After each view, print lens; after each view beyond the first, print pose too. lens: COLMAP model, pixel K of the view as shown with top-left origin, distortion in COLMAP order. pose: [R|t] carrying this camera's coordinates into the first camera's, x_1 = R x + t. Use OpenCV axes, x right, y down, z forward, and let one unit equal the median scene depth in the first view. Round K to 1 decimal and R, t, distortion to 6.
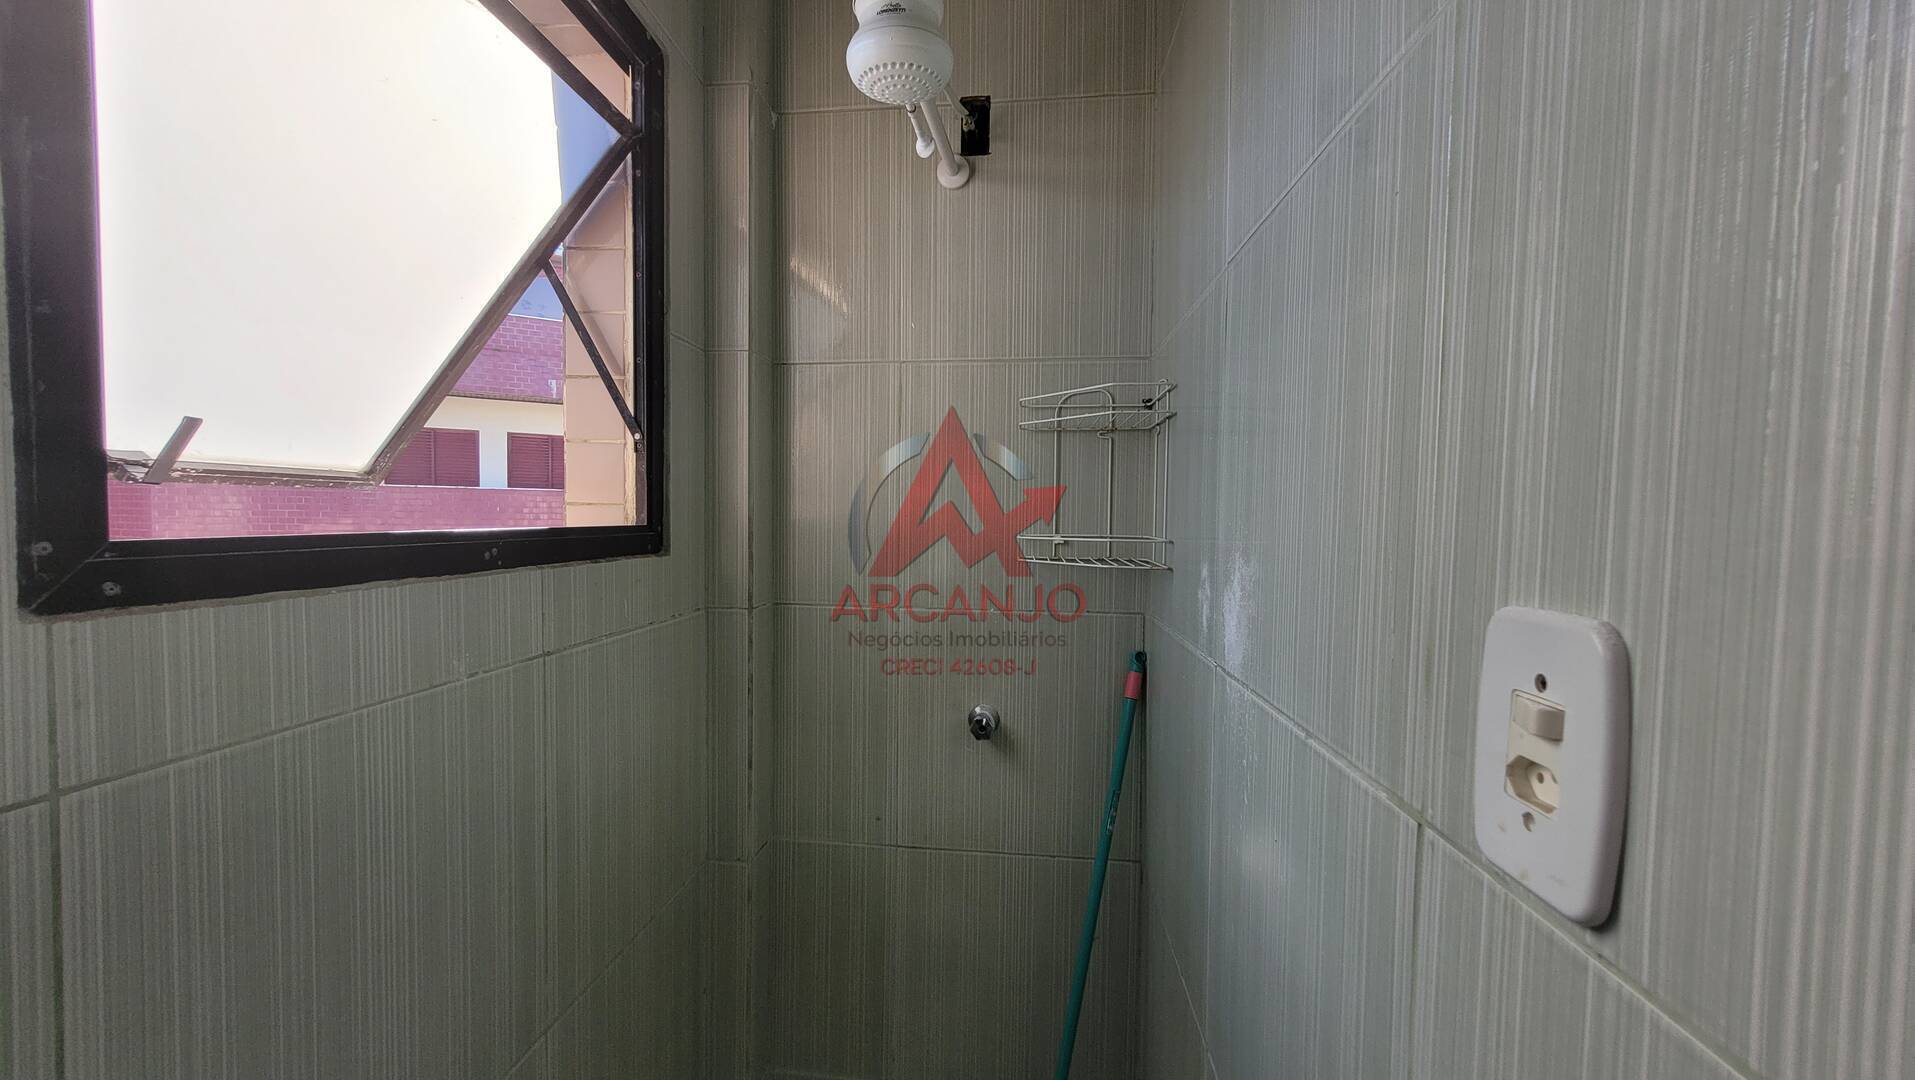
lens RADIAL K [[769.5, 0, 957.4], [0, 769.5, 567.7], [0, 0, 1]] dist [0.000349, -0.000072]
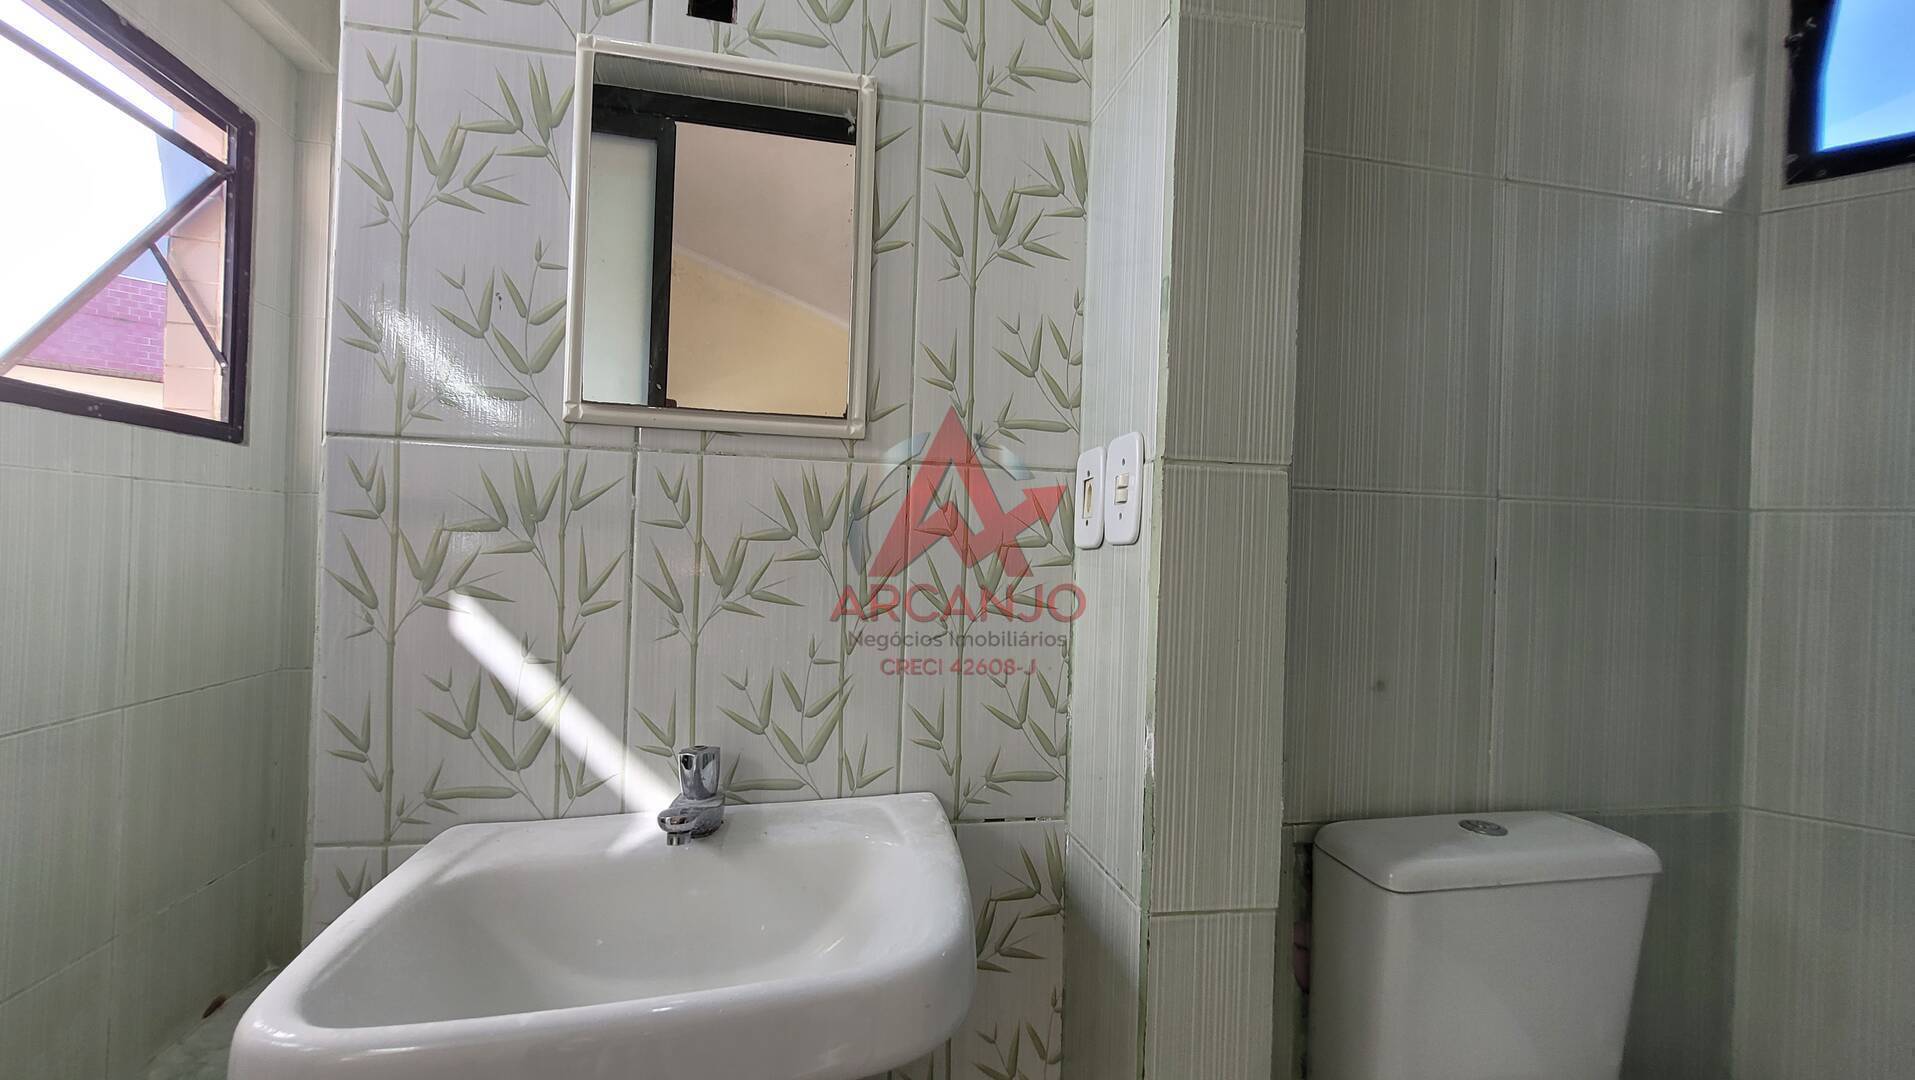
lens RADIAL K [[755.5, 0, 948.8], [0, 755.5, 546.3], [0, 0, 1]] dist [-0.000743, -0.000580]
pose [[0.955982, 0.006959, 0.293343, 0.512154], [0.008271, 0.998682, -0.050648, 0.271053], [-0.293309, 0.050845, 0.954665, -0.811047]]
